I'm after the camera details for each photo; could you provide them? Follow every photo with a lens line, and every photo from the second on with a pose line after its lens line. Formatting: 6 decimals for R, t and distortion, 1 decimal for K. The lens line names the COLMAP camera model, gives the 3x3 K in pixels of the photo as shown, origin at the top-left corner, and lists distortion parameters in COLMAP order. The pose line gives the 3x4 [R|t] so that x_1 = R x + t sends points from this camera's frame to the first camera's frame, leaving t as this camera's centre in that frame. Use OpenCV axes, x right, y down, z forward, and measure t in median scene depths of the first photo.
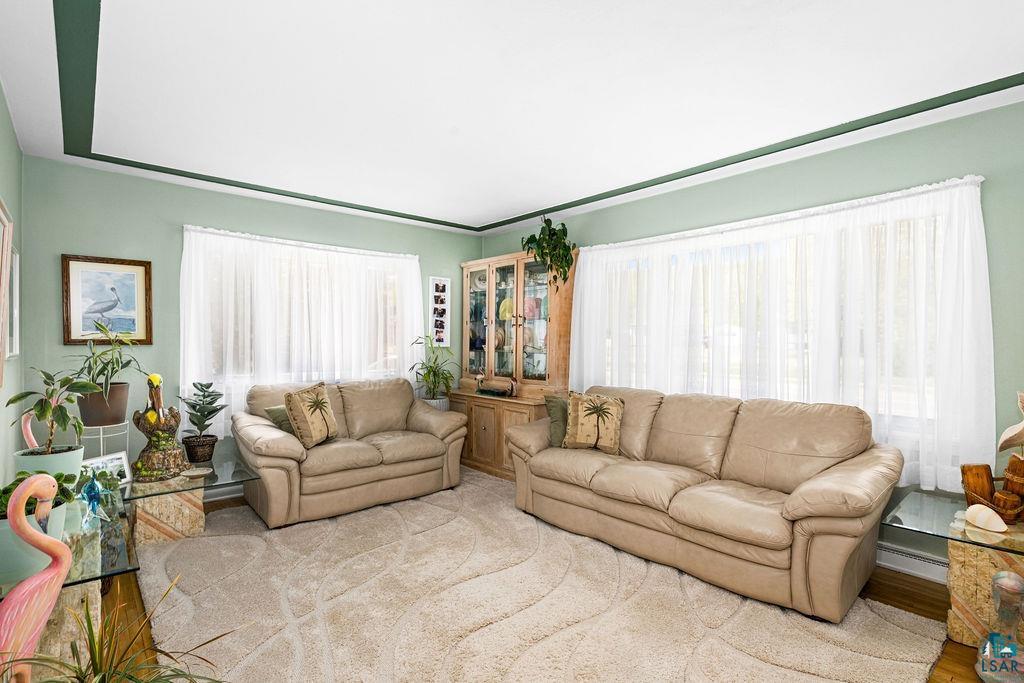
lens RADIAL K [[494.1, 0, 513.5], [0, 494.1, 347.2], [0, 0, 1]] dist [-0.000597, 0.002511]
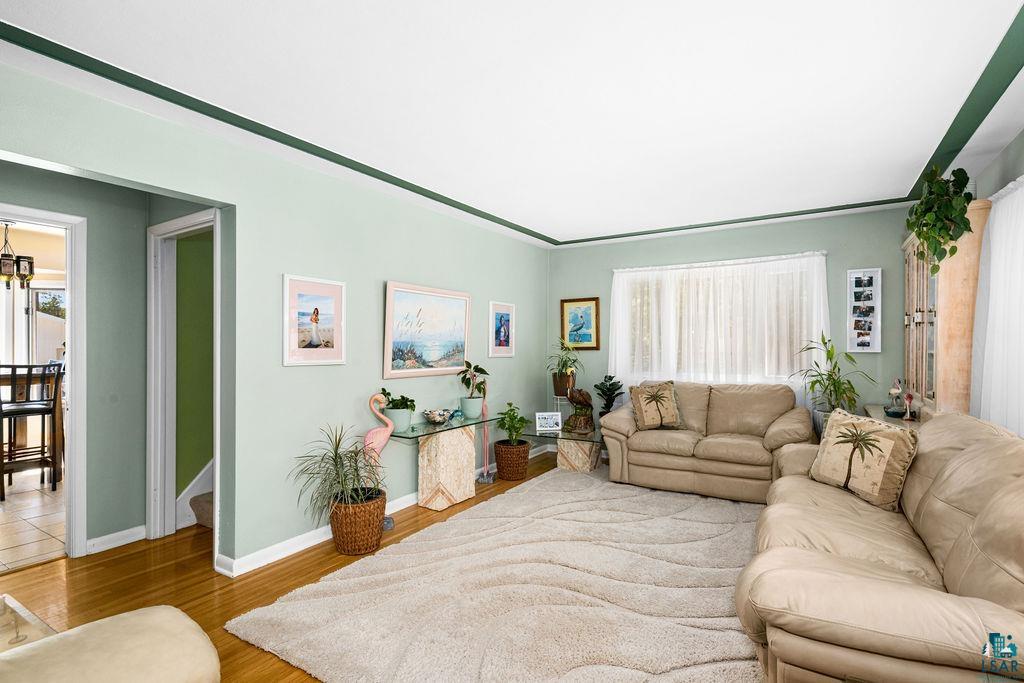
lens RADIAL K [[494.1, 0, 516.8], [0, 494.1, 347.3], [0, 0, 1]] dist [-0.000597, 0.002511]
pose [[0.295903, -0.006080, -0.955198, 0.688884], [-0.004848, 0.999957, -0.007866, -0.000419], [0.955206, 0.006958, 0.295861, 0.289424]]
